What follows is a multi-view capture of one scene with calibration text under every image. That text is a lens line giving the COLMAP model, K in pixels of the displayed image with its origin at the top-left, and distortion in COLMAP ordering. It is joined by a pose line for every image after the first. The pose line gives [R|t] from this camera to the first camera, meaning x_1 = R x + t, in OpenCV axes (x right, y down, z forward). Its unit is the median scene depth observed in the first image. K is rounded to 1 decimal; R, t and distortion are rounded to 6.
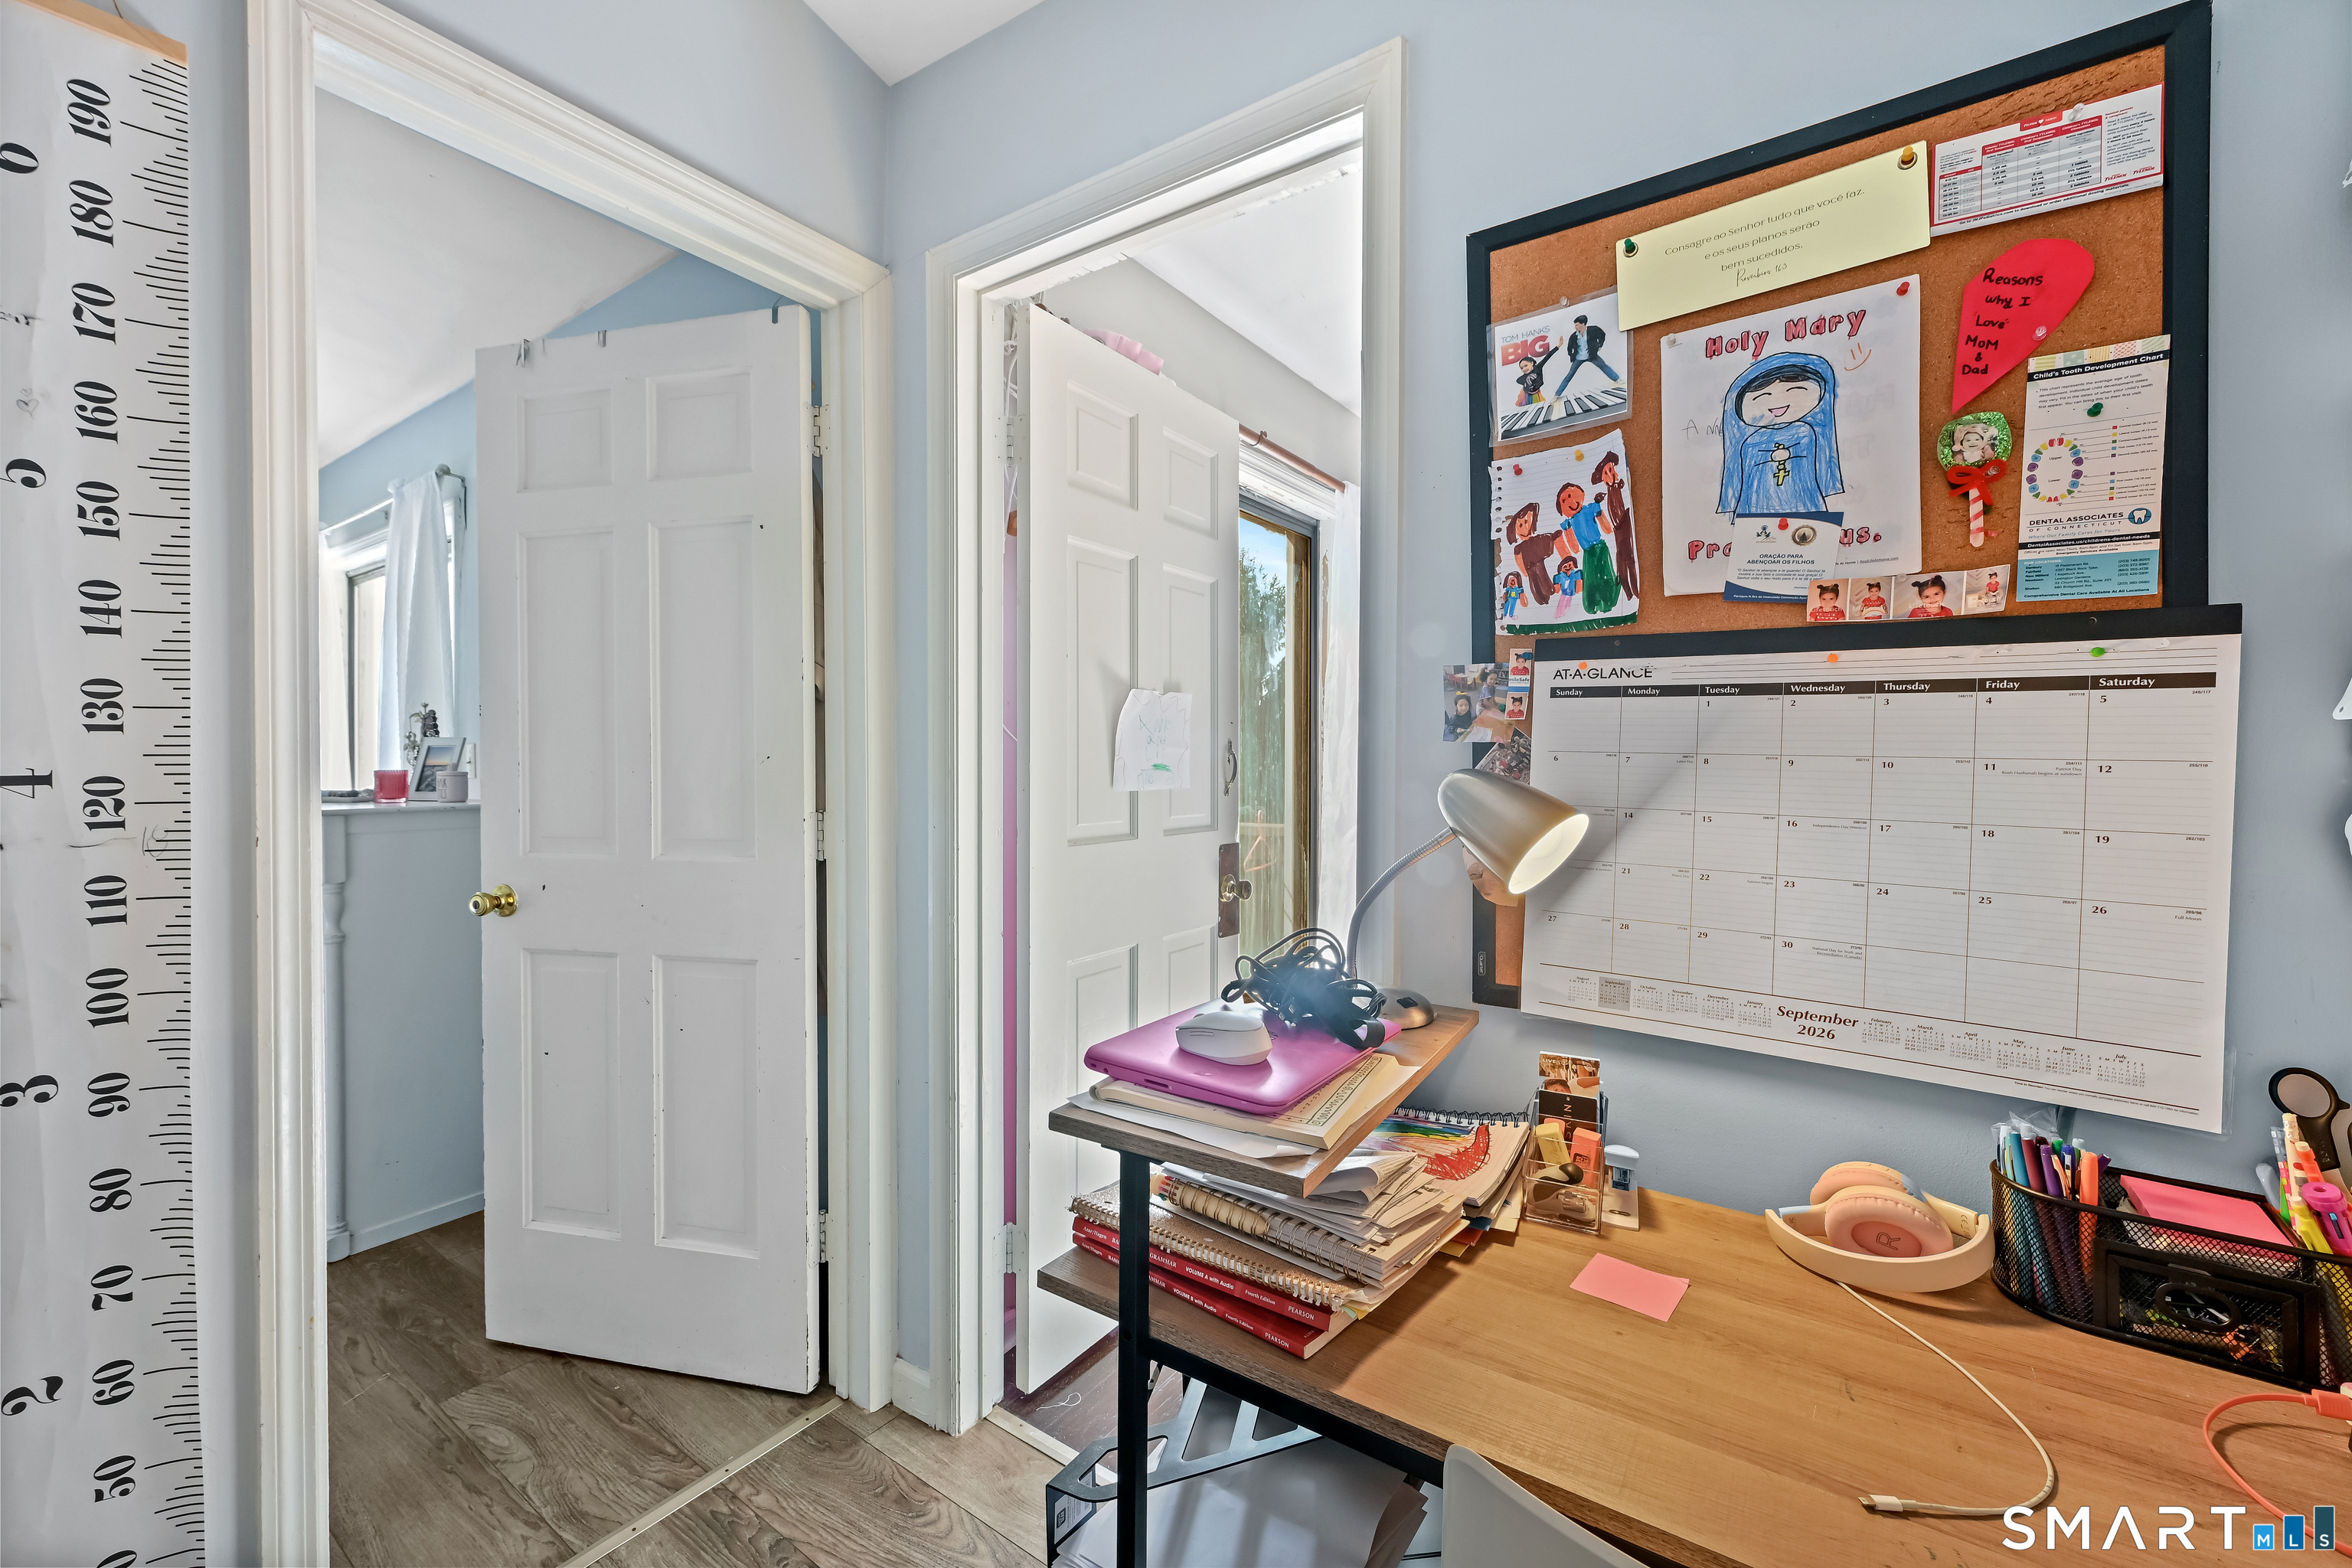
lens RADIAL K [[960.6, 0, 1165.1], [0, 960.6, 770.0], [0, 0, 1]] dist [0.001046, 0.000218]
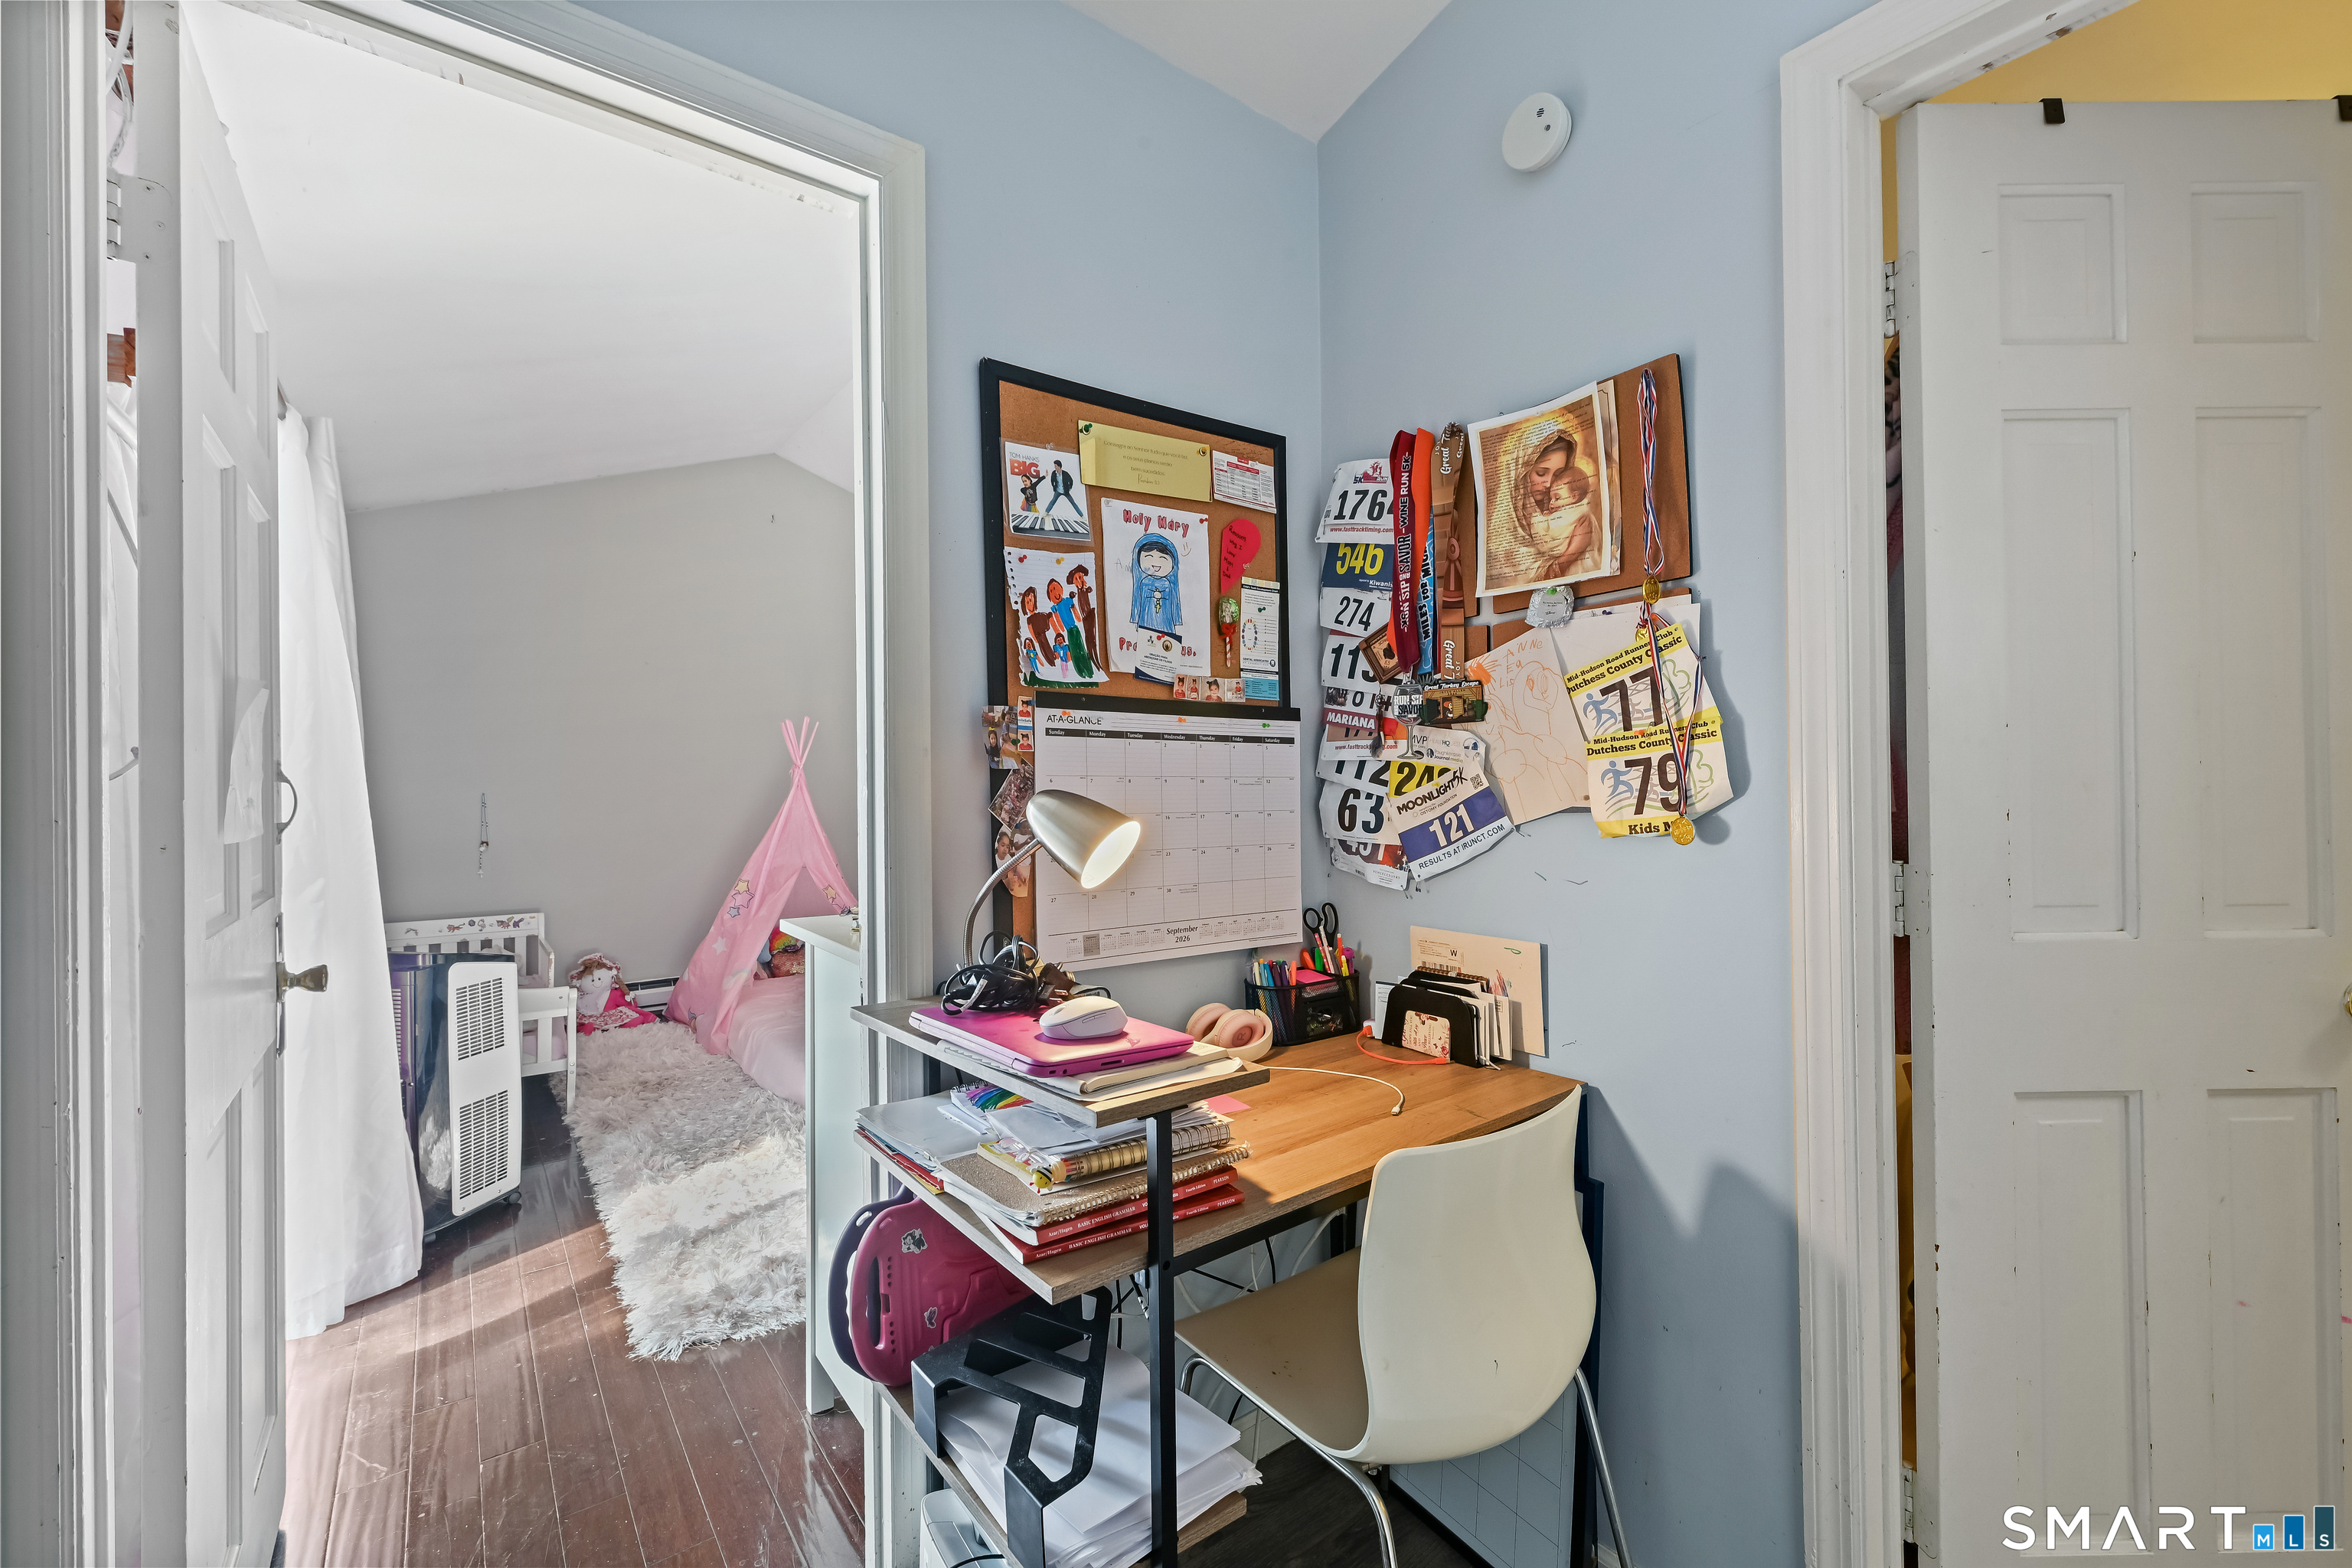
lens RADIAL K [[960.6, 0, 1165.1], [0, 960.6, 770.0], [0, 0, 1]] dist [0.001046, 0.000218]
pose [[0.303855, -0.003491, 0.952712, -0.867258], [0.025489, 0.999665, -0.004466, -0.017838], [-0.952377, 0.025641, 0.303842, 0.459794]]
